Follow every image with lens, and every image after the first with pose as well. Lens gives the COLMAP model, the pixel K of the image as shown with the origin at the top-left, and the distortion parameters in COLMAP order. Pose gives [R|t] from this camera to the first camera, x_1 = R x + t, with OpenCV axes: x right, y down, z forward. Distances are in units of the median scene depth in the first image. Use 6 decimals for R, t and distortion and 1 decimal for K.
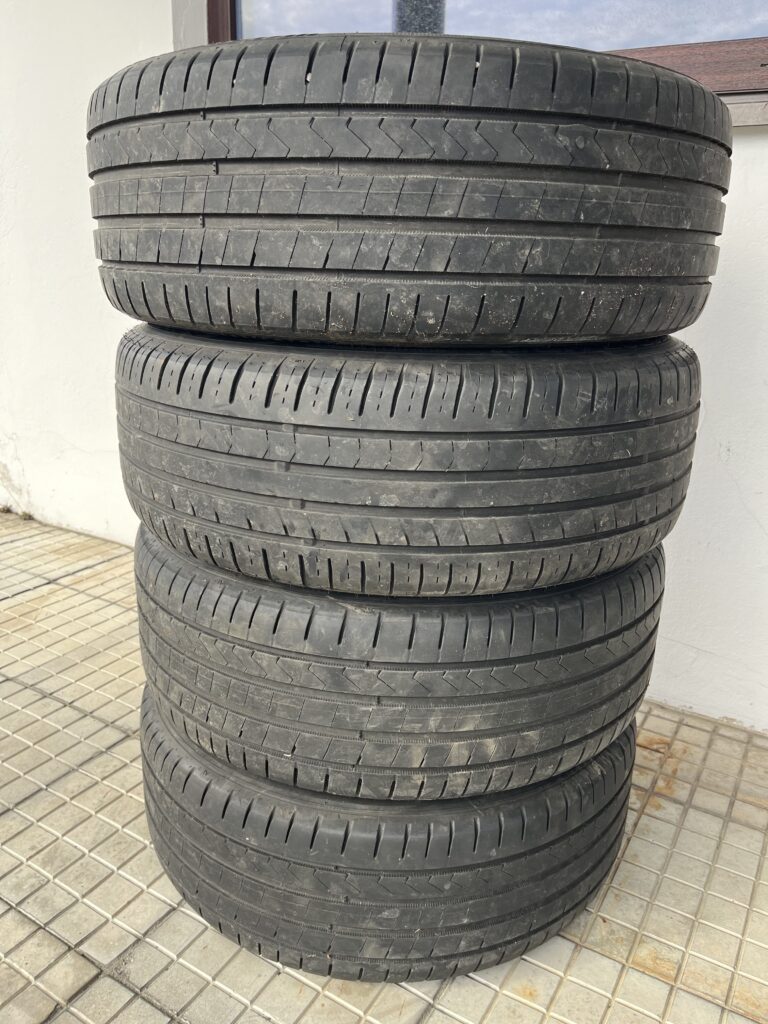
lens RADIAL K [[773.2, 0, 381.8], [0, 773.2, 507.2], [0, 0, 1]] dist [0.054694, -0.065807]
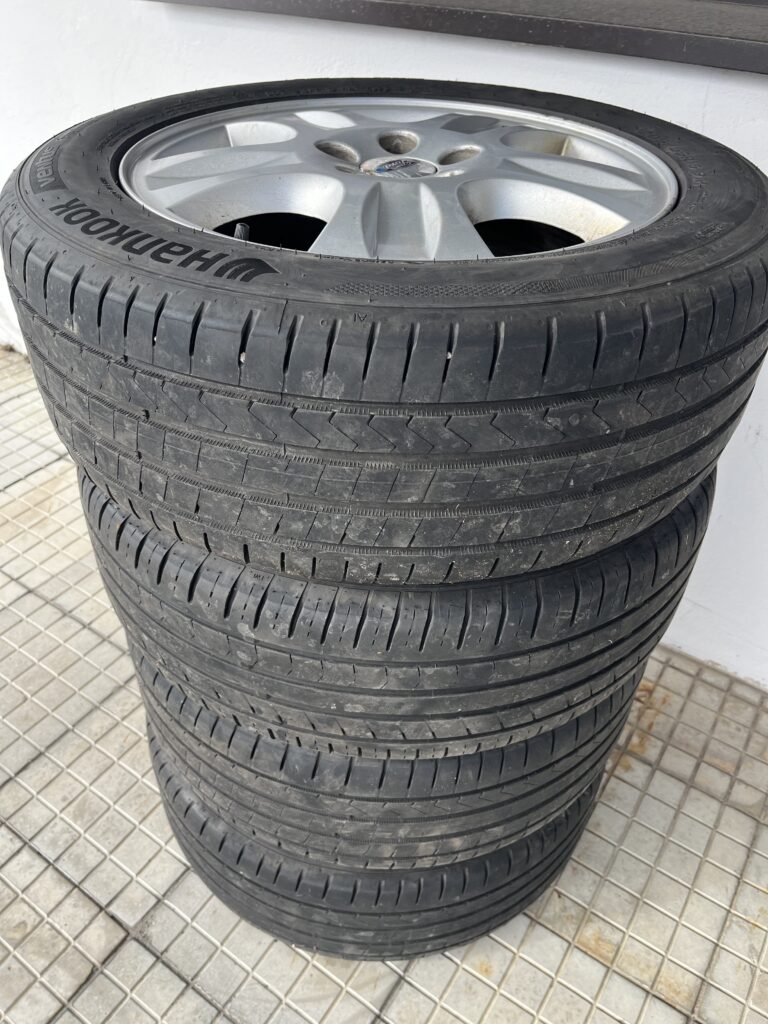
lens RADIAL K [[773.2, 0, 374.9], [0, 773.2, 546.4], [0, 0, 1]] dist [0.054694, -0.065807]
pose [[0.998900, 0.027316, -0.038100, 0.055036], [-0.012148, 0.935765, 0.352414, -0.445448], [0.045279, -0.351564, 0.935068, 0.122097]]
